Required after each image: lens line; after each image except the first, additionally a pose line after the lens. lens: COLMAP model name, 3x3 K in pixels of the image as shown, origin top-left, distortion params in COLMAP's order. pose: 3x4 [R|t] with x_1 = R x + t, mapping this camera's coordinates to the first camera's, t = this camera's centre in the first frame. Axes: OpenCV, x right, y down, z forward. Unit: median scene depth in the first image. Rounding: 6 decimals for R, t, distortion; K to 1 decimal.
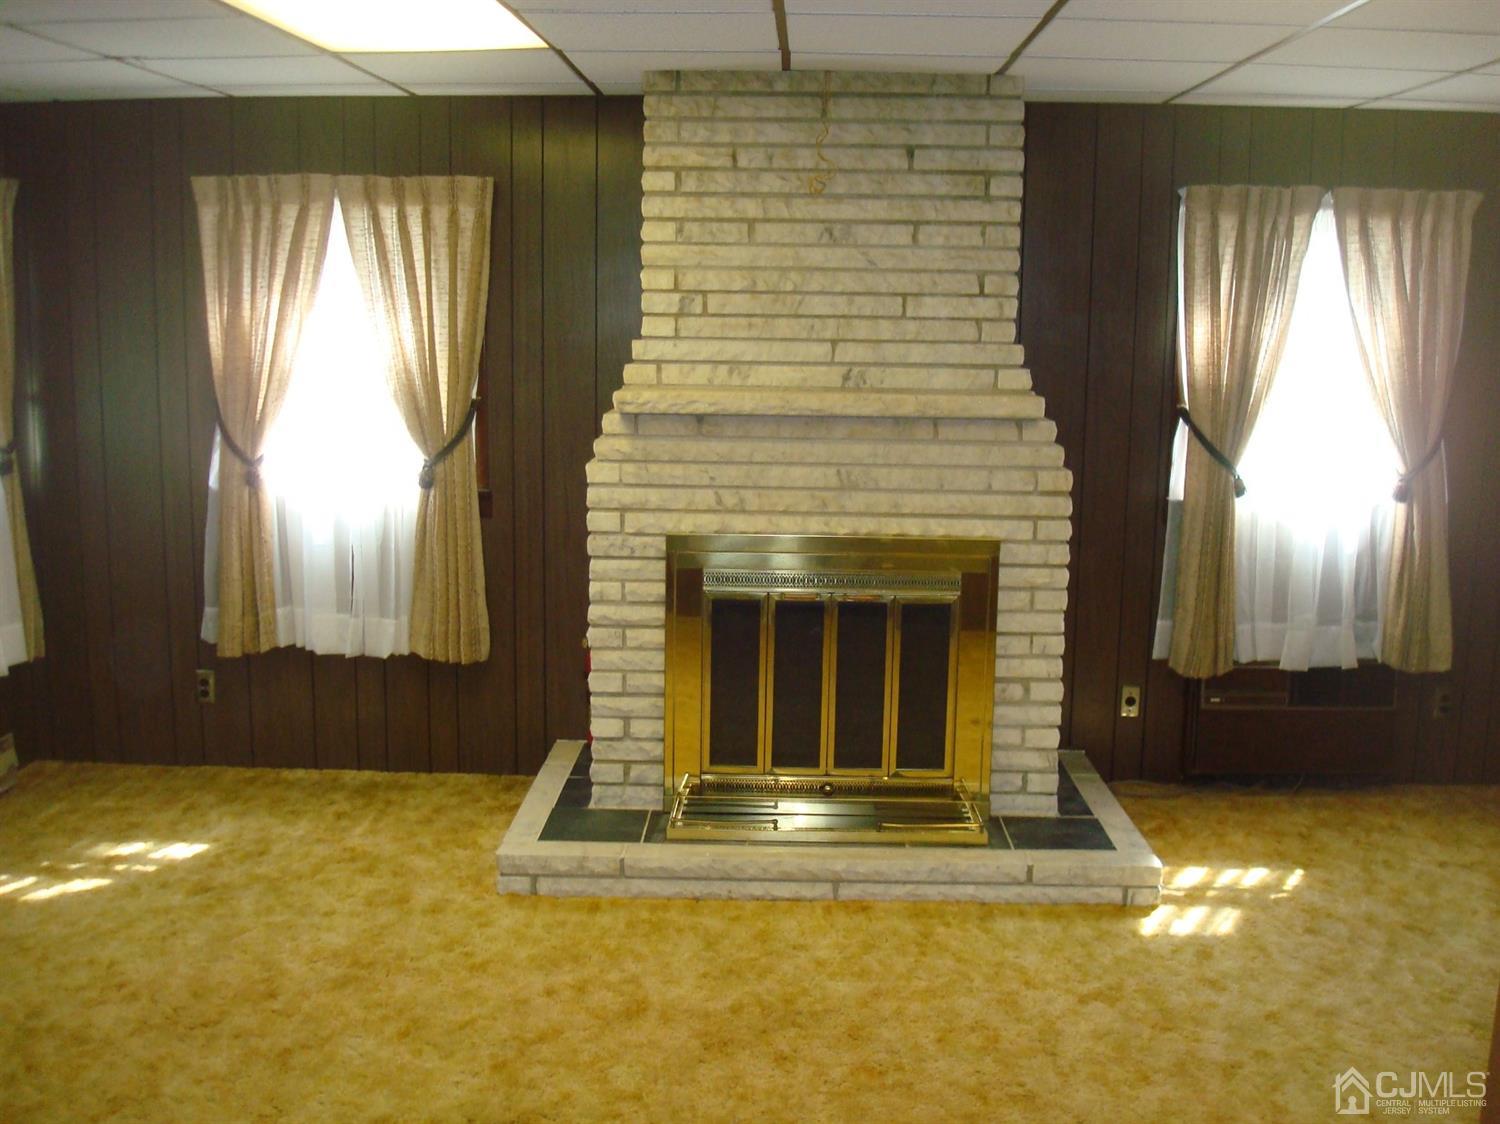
lens RADIAL K [[1556.6, 0, 750.0], [0, 1556.6, 562.0], [0, 0, 1]] dist [-0.005171, -0.395150]
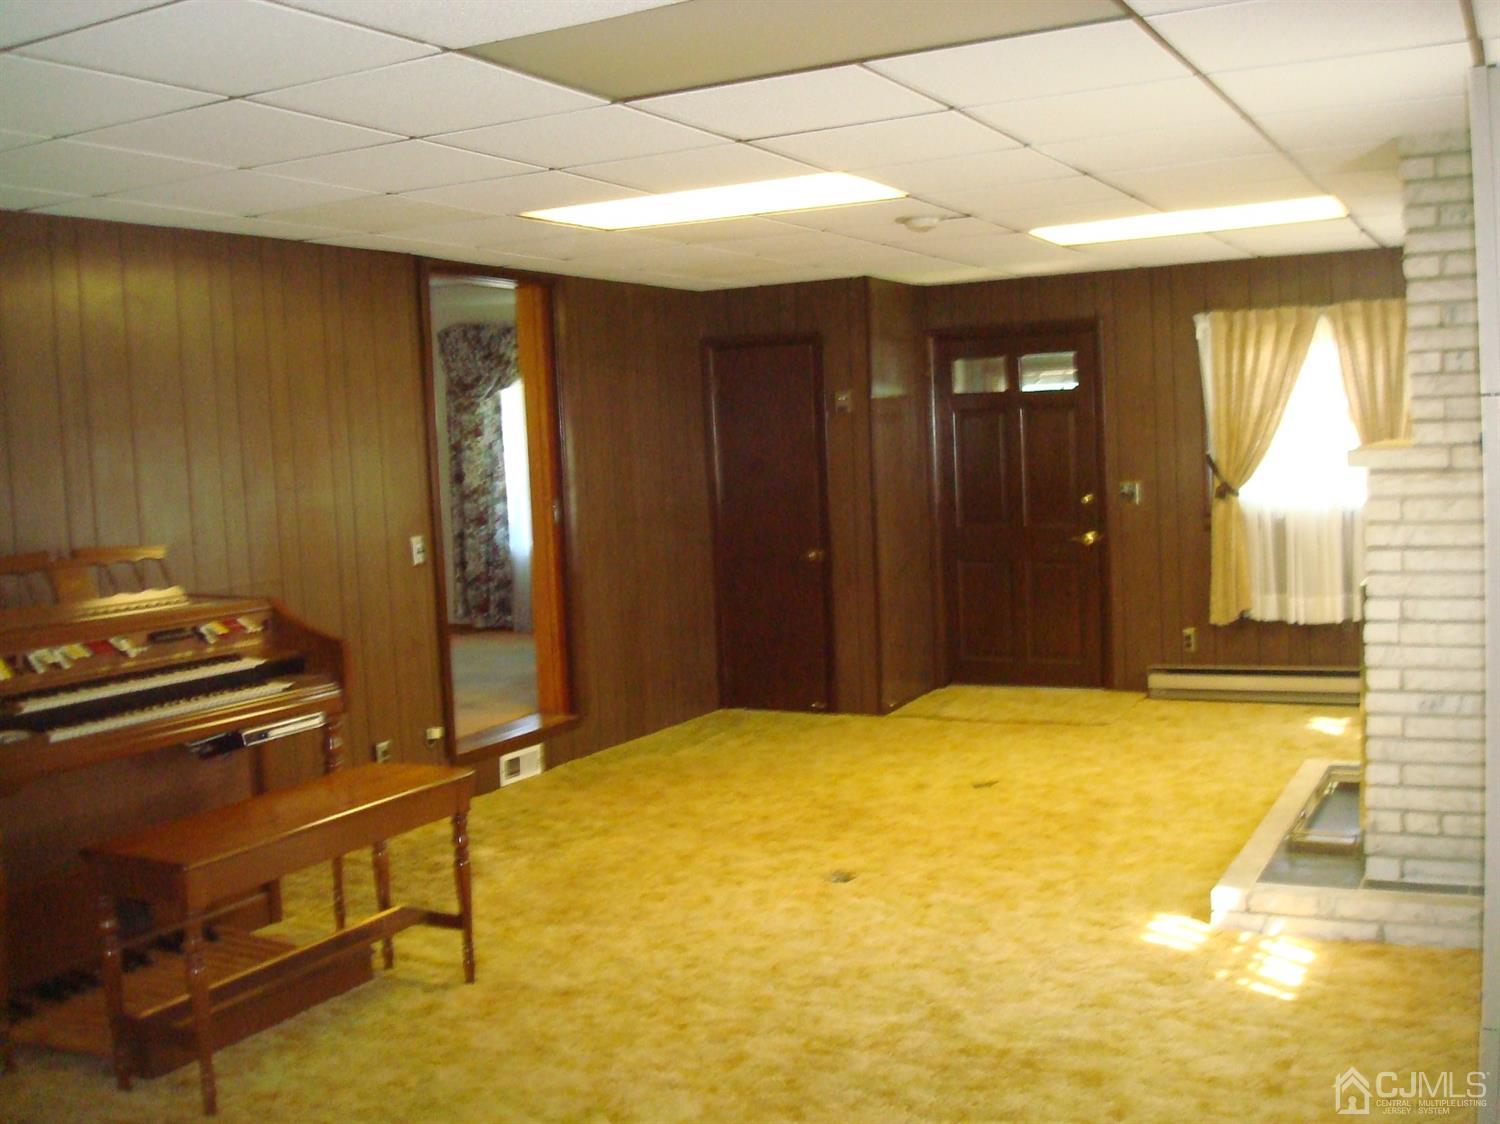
lens RADIAL K [[1587.5, 0, 750.0], [0, 1587.5, 562.0], [0, 0, 1]] dist [-0.054745, -0.125698]
pose [[-0.439122, 0.073600, -0.895408, 1.514671], [-0.115644, 0.983718, 0.137573, -0.147954], [0.890954, 0.163959, -0.423460, 1.283006]]
